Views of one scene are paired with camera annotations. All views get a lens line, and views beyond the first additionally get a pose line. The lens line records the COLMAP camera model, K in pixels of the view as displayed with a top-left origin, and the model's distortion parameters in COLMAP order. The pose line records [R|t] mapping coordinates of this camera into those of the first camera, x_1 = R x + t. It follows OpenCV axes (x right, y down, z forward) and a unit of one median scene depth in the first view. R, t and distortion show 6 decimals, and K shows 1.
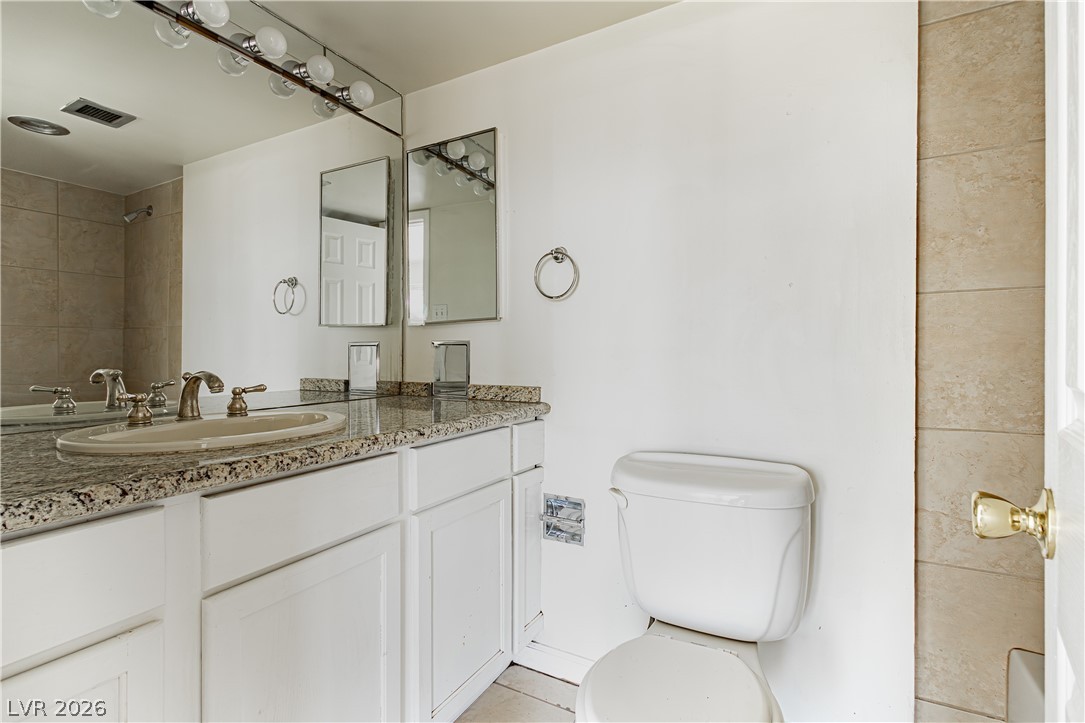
lens RADIAL K [[505.8, 0, 541.7], [0, 505.8, 359.9], [0, 0, 1]] dist [-0.001005, -0.000192]
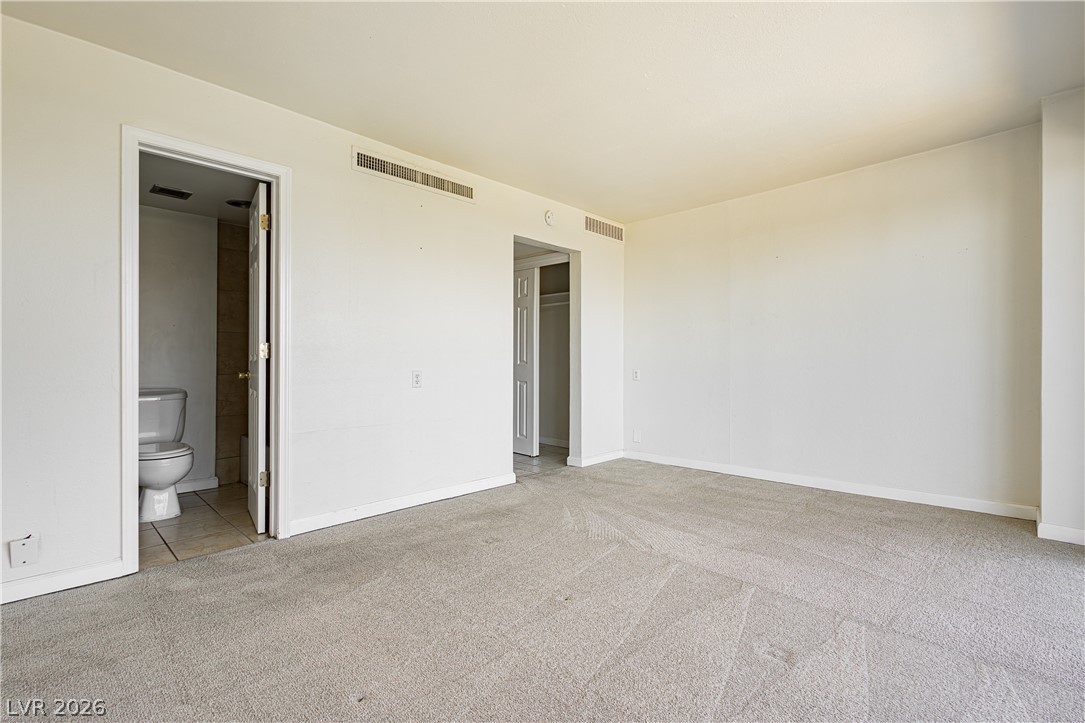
lens RADIAL K [[505.8, 0, 540.9], [0, 505.8, 357.1], [0, 0, 1]] dist [-0.001005, -0.000192]
pose [[0.266724, -0.002597, 0.963769, -1.832532], [-0.004024, 0.999985, 0.003808, 0.004440], [-0.963764, -0.004894, 0.266710, -1.873287]]
